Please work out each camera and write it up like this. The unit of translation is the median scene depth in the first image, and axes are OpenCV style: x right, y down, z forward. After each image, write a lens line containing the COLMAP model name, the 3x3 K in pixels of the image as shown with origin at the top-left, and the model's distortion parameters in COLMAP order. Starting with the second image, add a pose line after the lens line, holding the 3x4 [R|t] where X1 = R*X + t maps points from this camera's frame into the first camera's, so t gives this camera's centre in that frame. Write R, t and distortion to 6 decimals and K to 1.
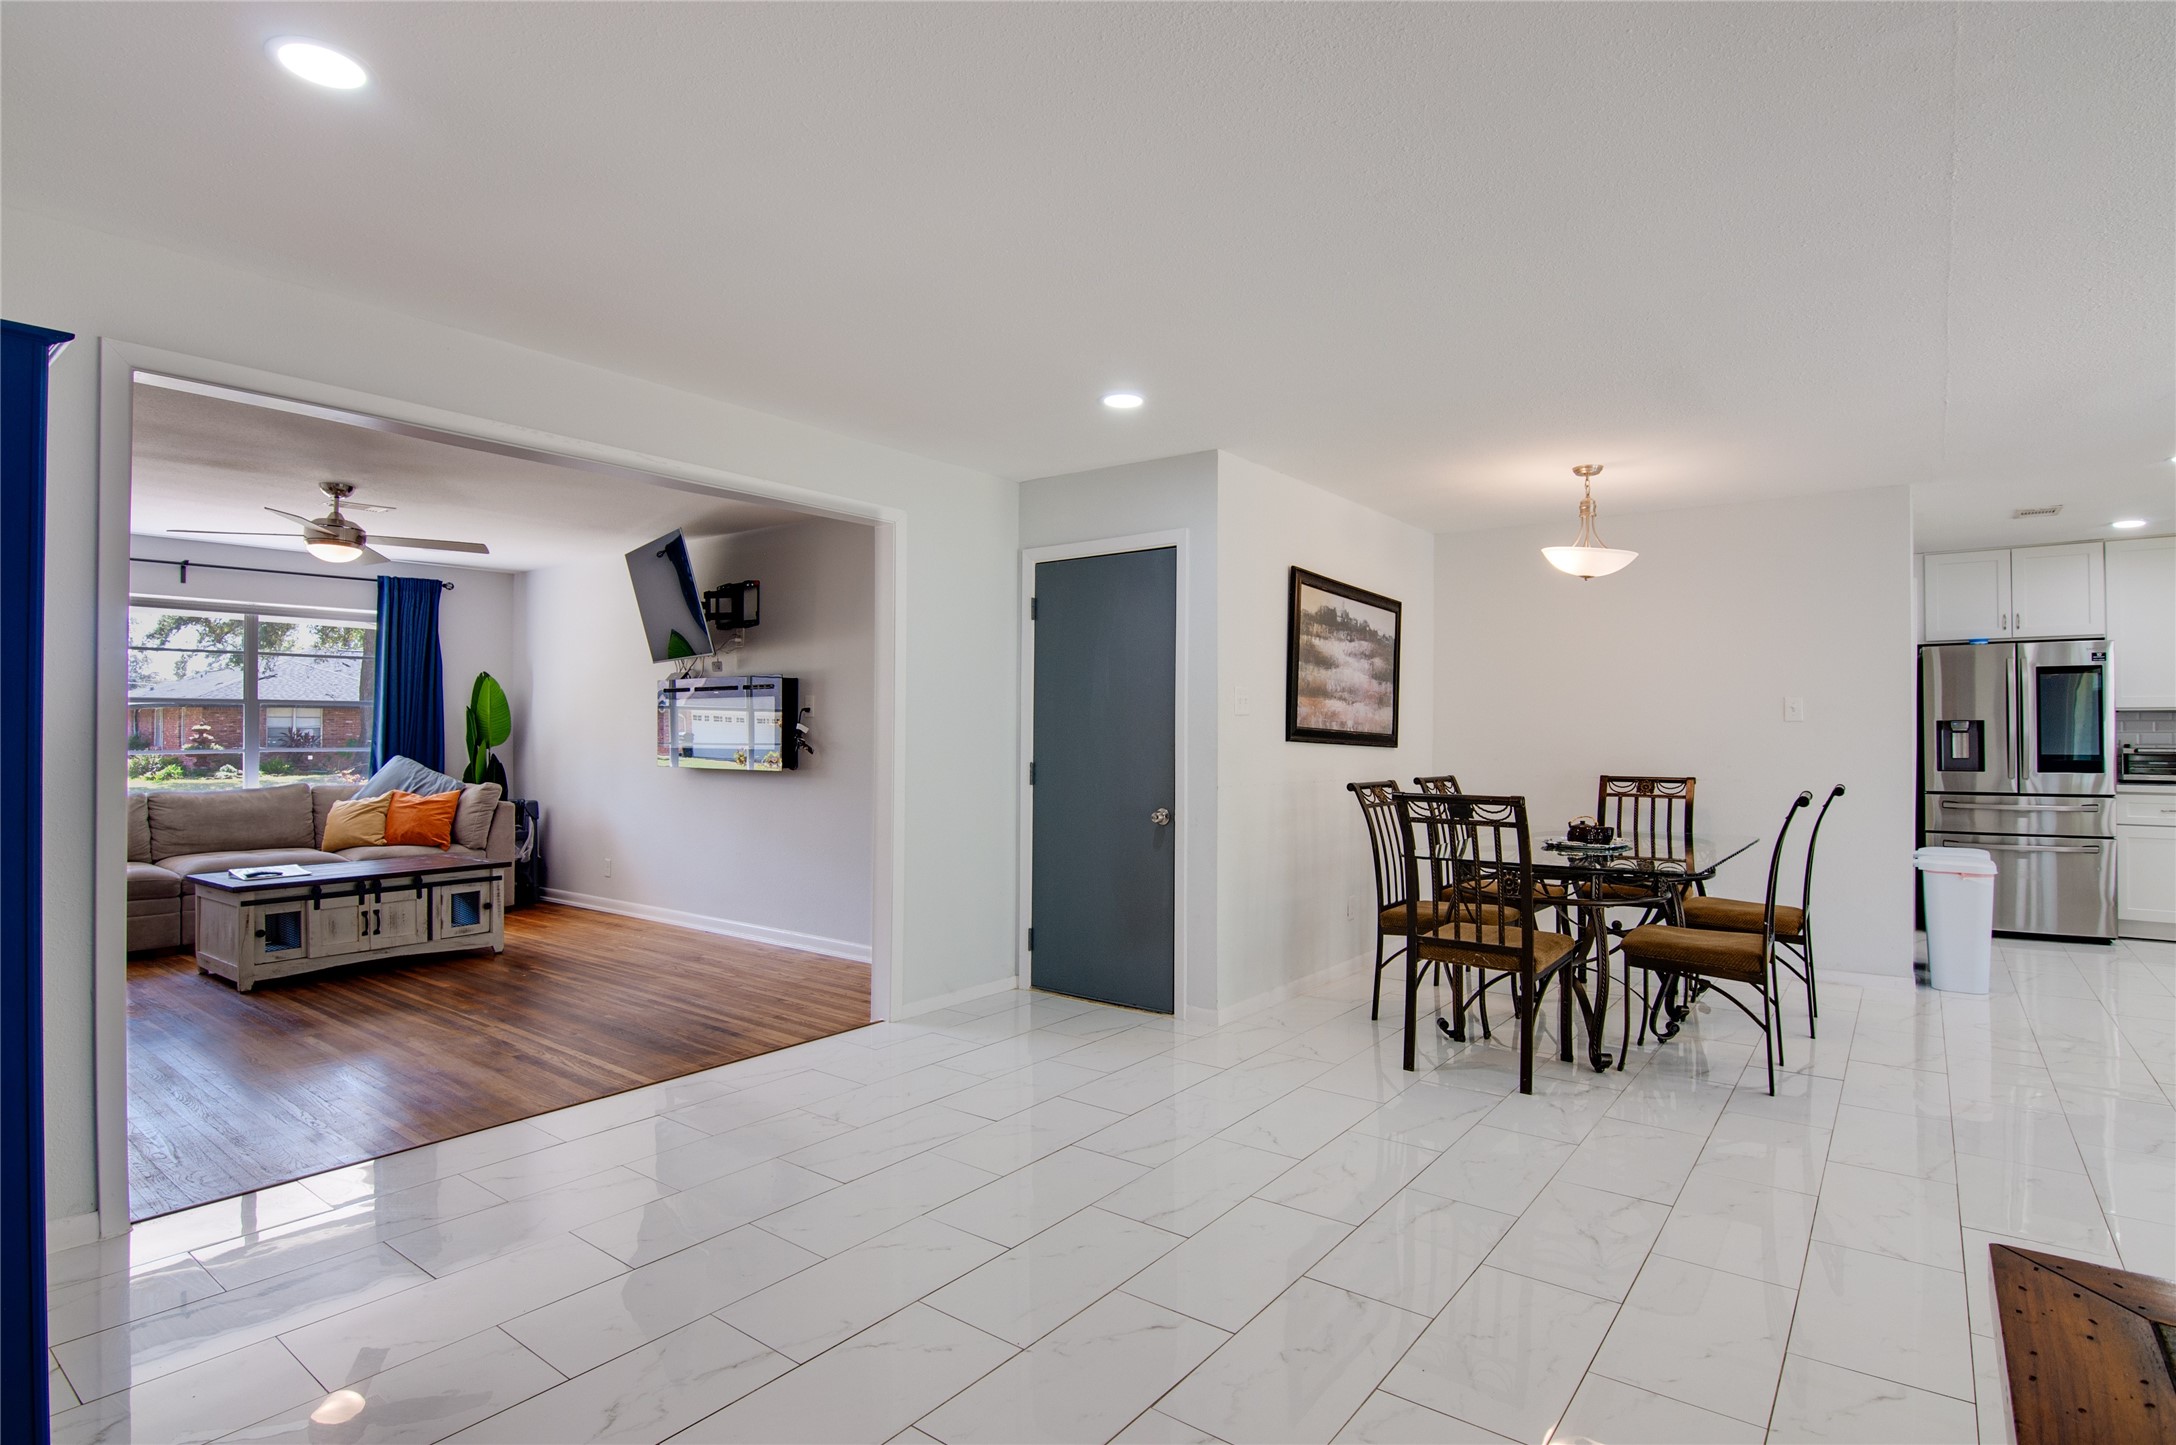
lens RADIAL K [[1077.6, 0, 1102.9], [0, 1077.6, 719.3], [0, 0, 1]] dist [-0.012442, -0.004073]
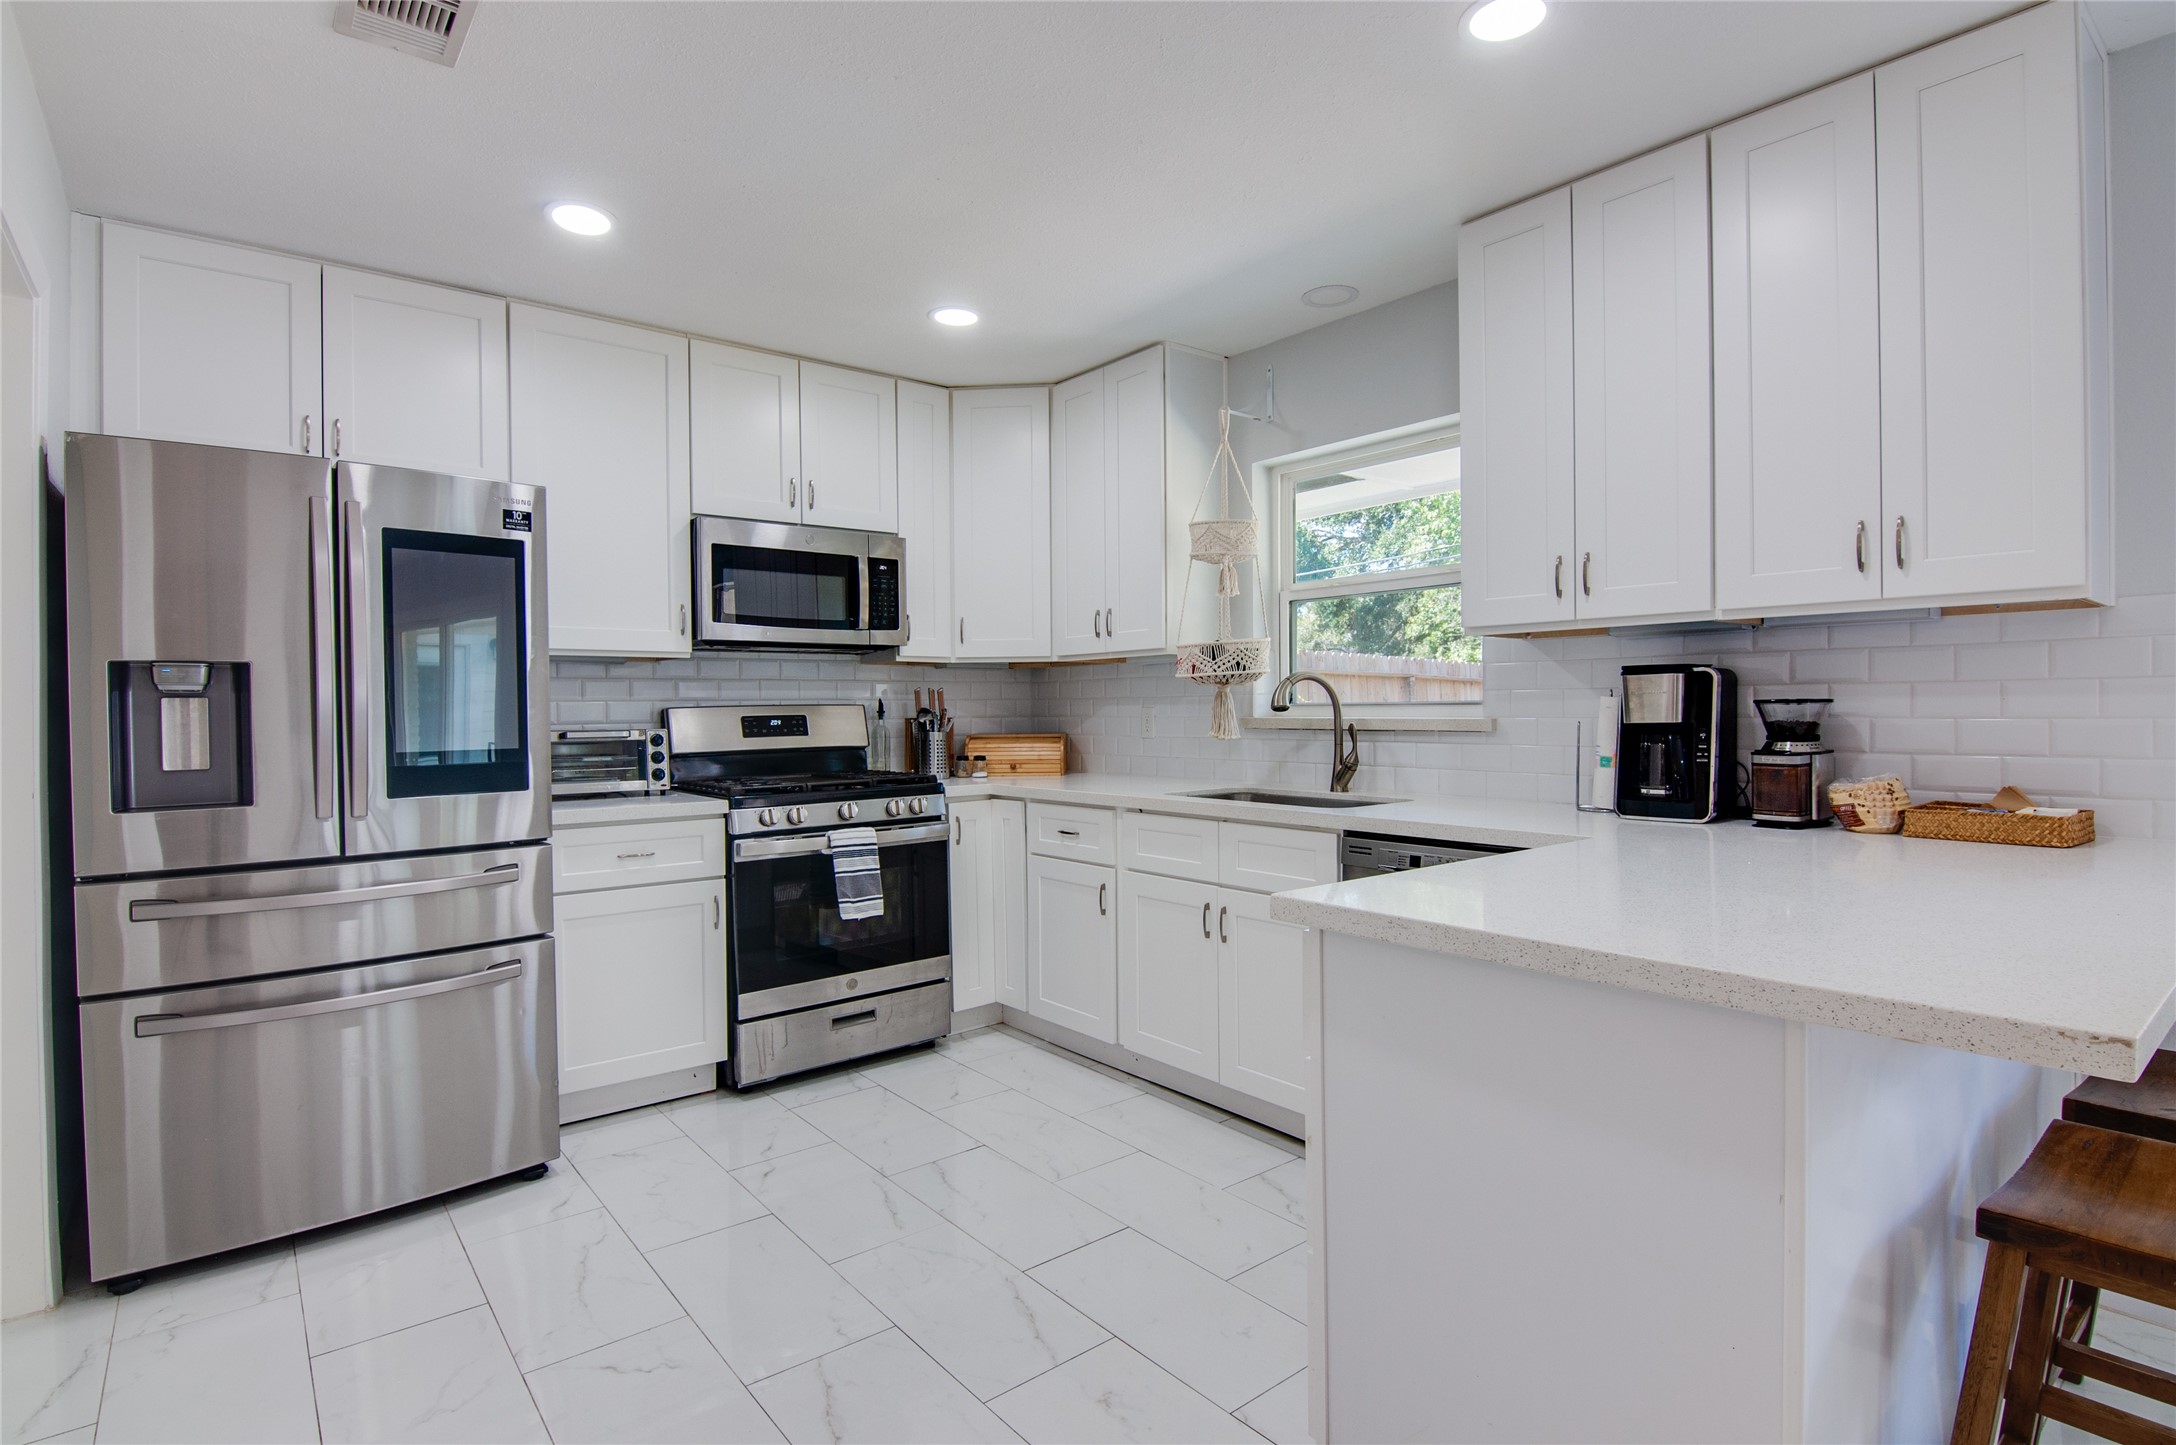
lens RADIAL K [[1077.6, 0, 1092.3], [0, 1077.6, 714.6], [0, 0, 1]] dist [-0.012442, -0.004073]
pose [[0.239142, -0.006355, 0.970964, 0.551420], [0.002309, 0.999979, 0.005976, 0.016715], [-0.970982, 0.000813, 0.239151, 0.646661]]
